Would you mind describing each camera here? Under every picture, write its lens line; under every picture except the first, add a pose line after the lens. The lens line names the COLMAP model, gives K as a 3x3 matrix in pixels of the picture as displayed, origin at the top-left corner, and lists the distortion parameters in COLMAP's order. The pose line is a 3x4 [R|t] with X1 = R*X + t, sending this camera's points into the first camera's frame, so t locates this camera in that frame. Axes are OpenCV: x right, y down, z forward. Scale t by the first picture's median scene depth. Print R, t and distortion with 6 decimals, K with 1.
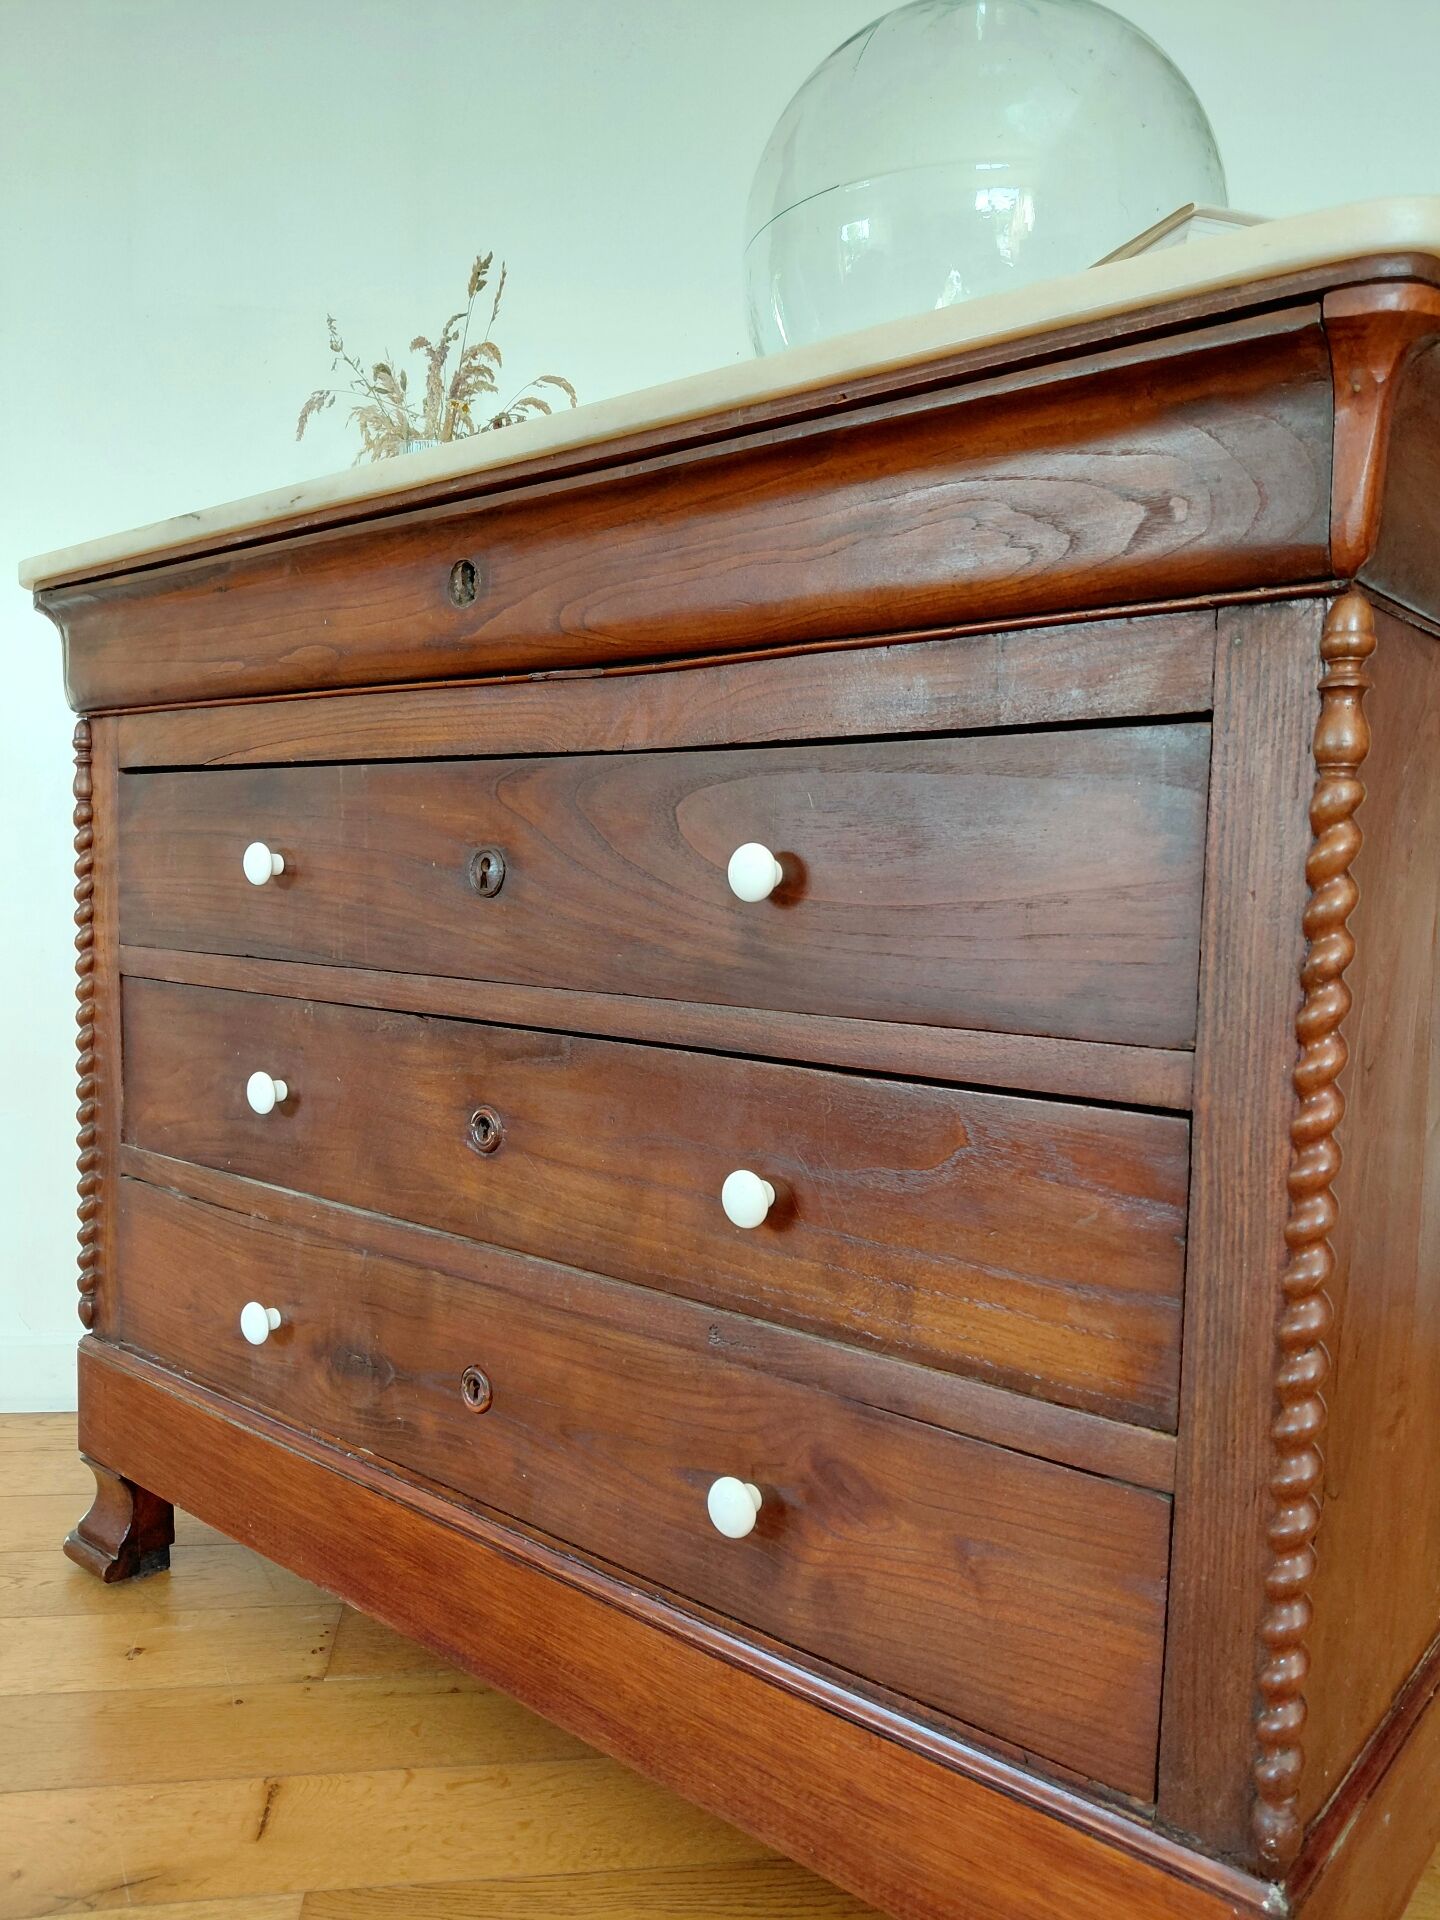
lens RADIAL K [[1418.9, 0, 741.2], [0, 1418.9, 974.8], [0, 0, 1]] dist [0.087320, -0.177266]
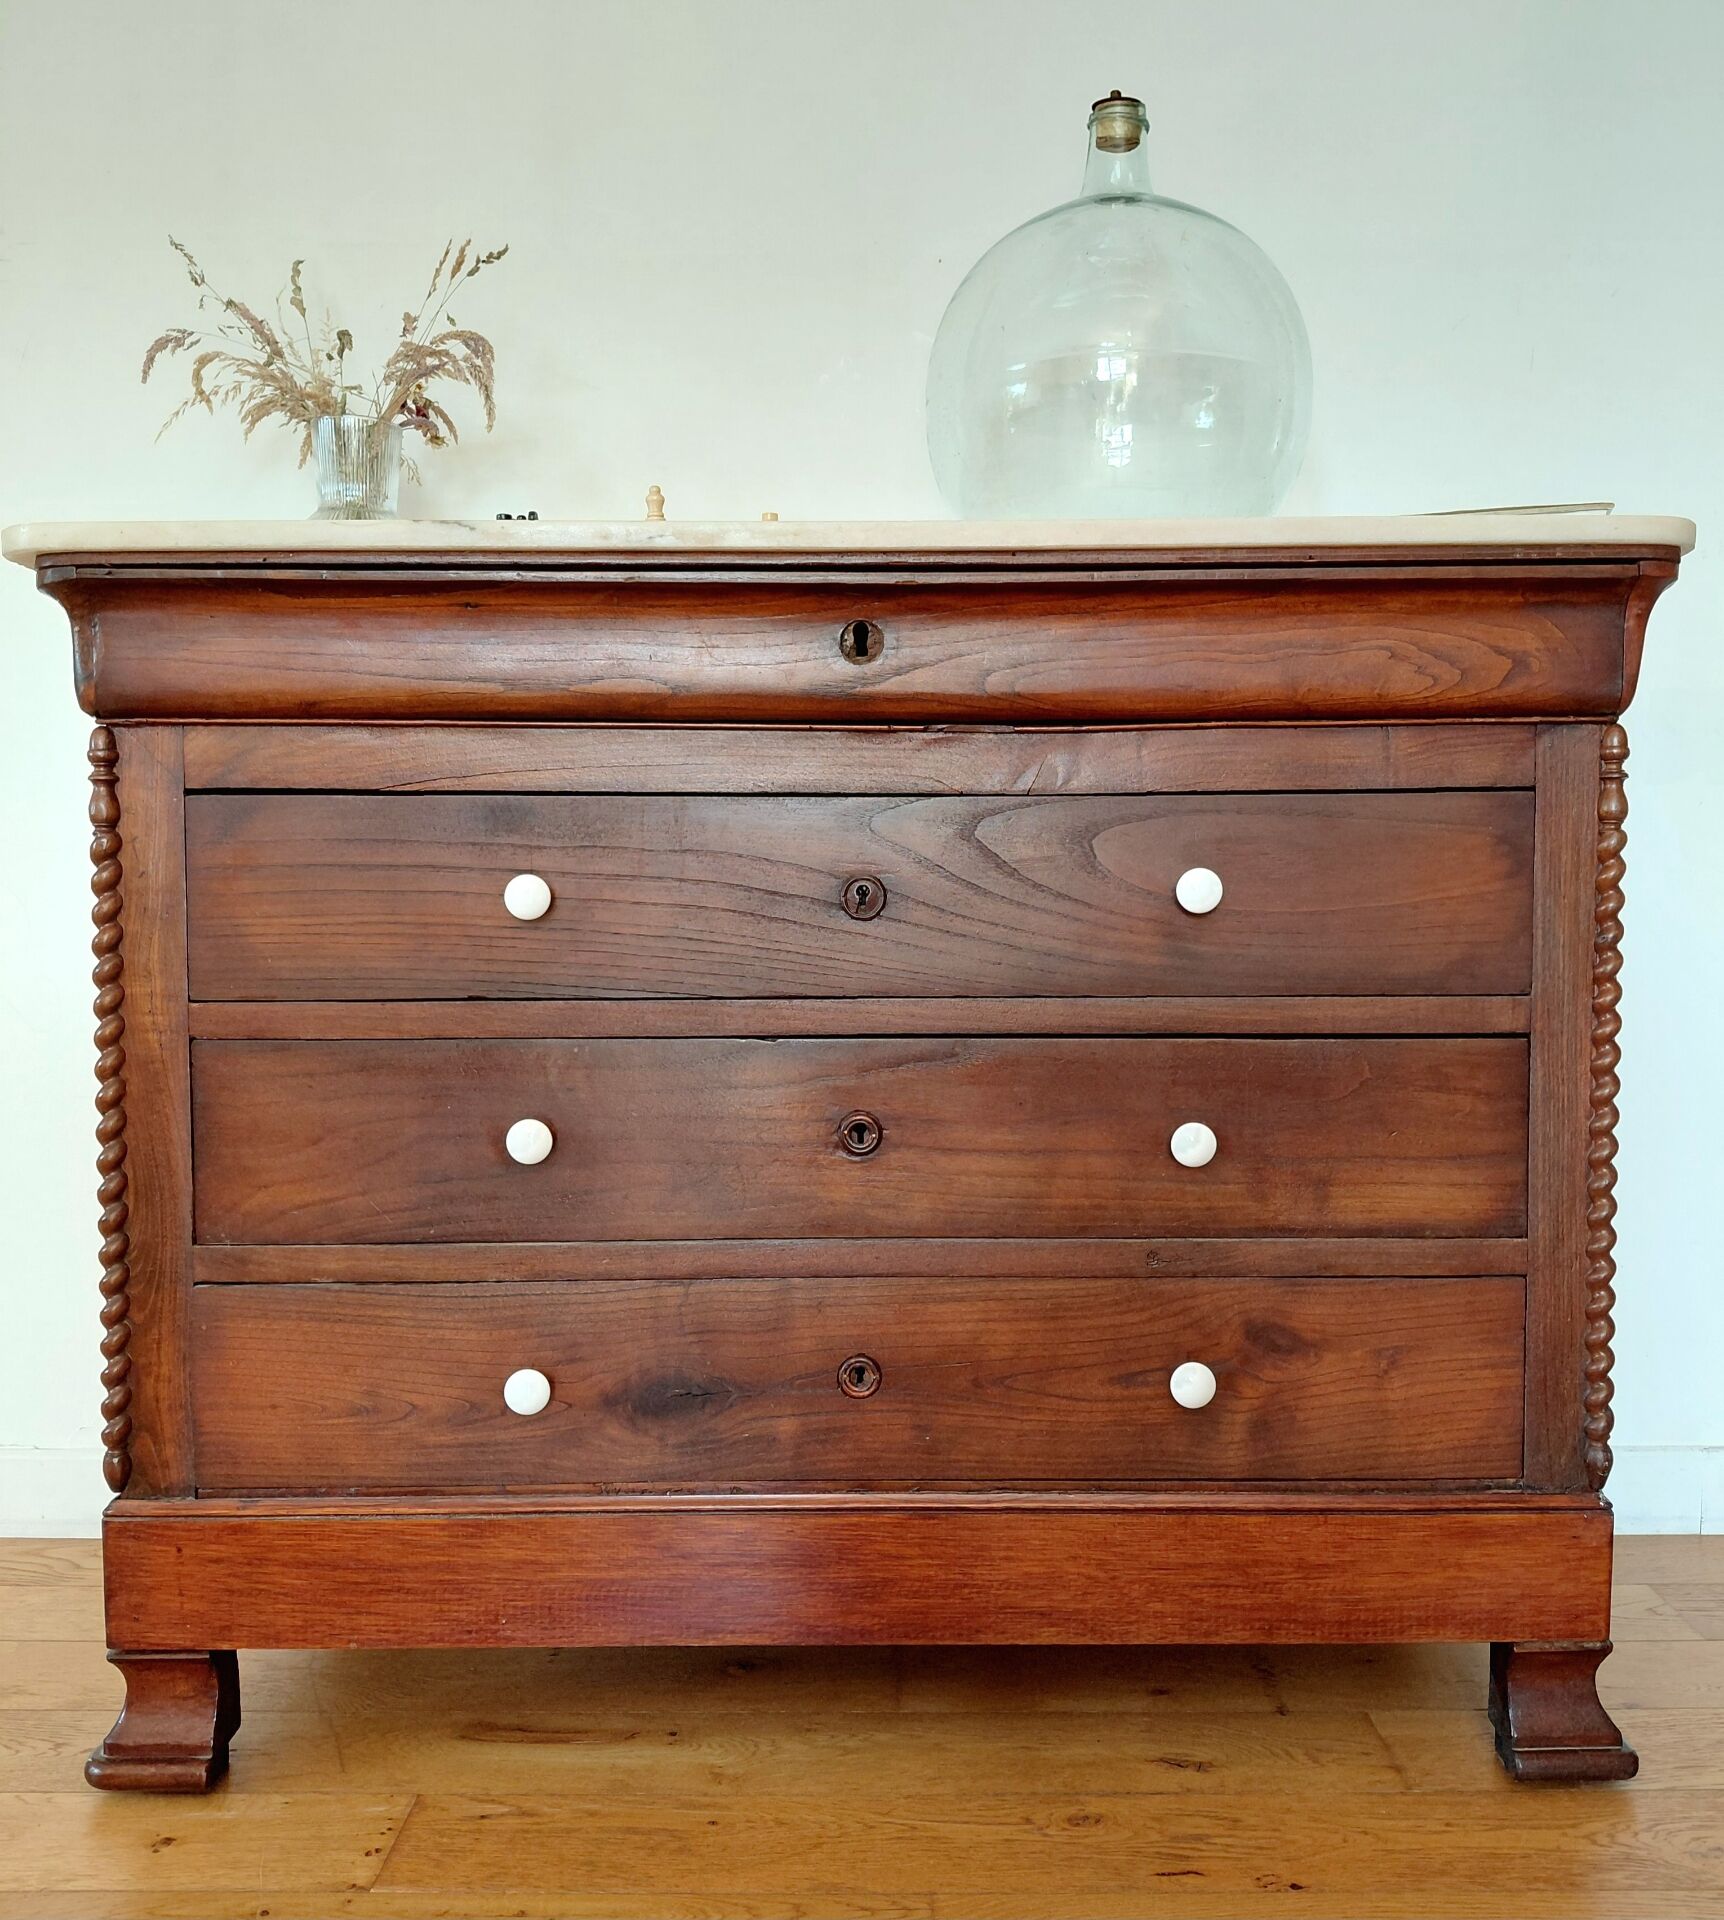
lens RADIAL K [[1609.5, 0, 862.0], [0, 1609.5, 960.0], [0, 0, 1]] dist [0.108873, -0.183393]
pose [[0.764350, -0.057793, 0.642207, -1.135220], [0.068023, 0.997645, 0.008819, -0.042615], [-0.641204, 0.036944, 0.766481, 0.055161]]
